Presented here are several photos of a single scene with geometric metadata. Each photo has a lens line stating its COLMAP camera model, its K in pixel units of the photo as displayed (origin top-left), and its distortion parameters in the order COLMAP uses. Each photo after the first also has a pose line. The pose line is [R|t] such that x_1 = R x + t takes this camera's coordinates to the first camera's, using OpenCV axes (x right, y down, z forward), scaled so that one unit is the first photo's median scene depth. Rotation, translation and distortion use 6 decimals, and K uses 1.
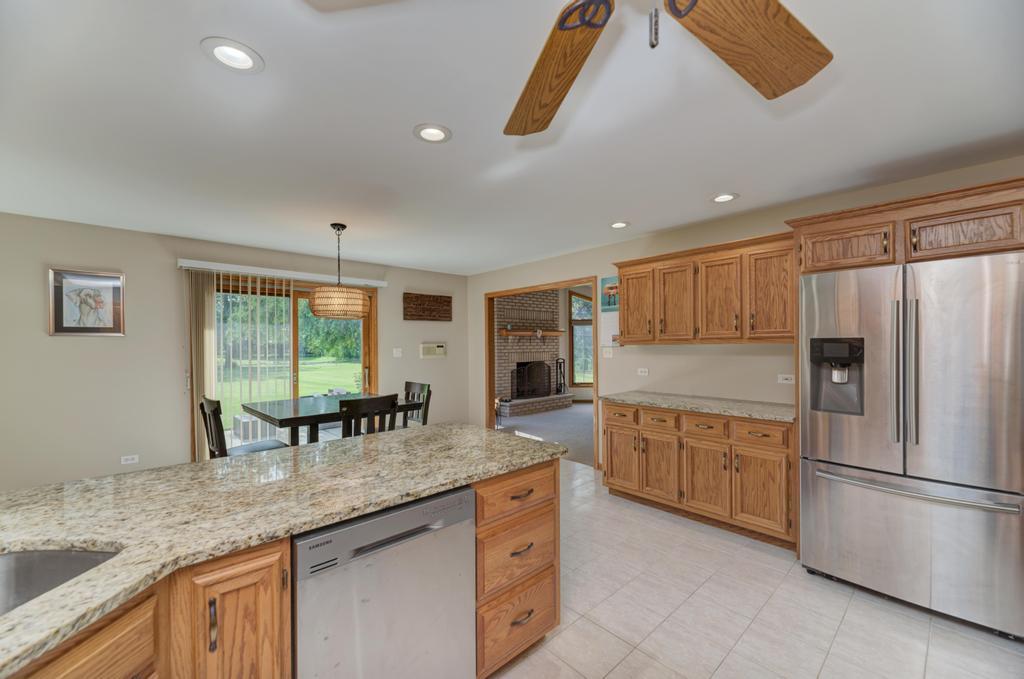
lens RADIAL K [[414.6, 0, 510.0], [0, 414.6, 340.6], [0, 0, 1]] dist [0.003183, -0.000472]
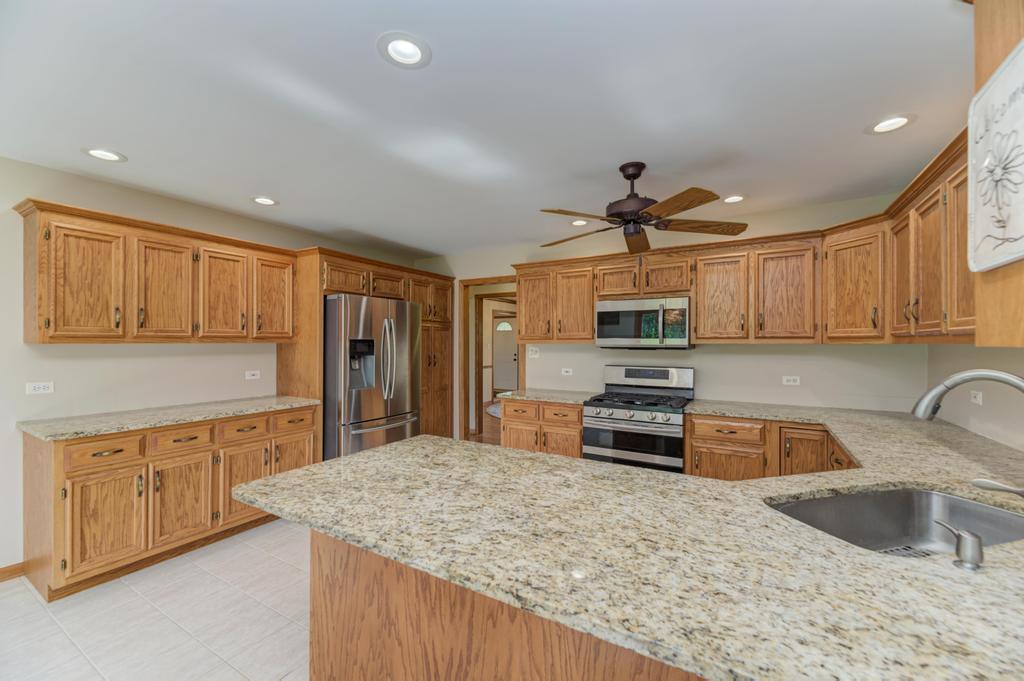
lens RADIAL K [[414.6, 0, 516.5], [0, 414.6, 341.3], [0, 0, 1]] dist [0.003183, -0.000472]
pose [[-0.309081, 0.010153, 0.950981, -1.058978], [-0.007732, 0.999883, -0.013188, 0.020900], [-0.951004, -0.011429, -0.308967, 1.174098]]
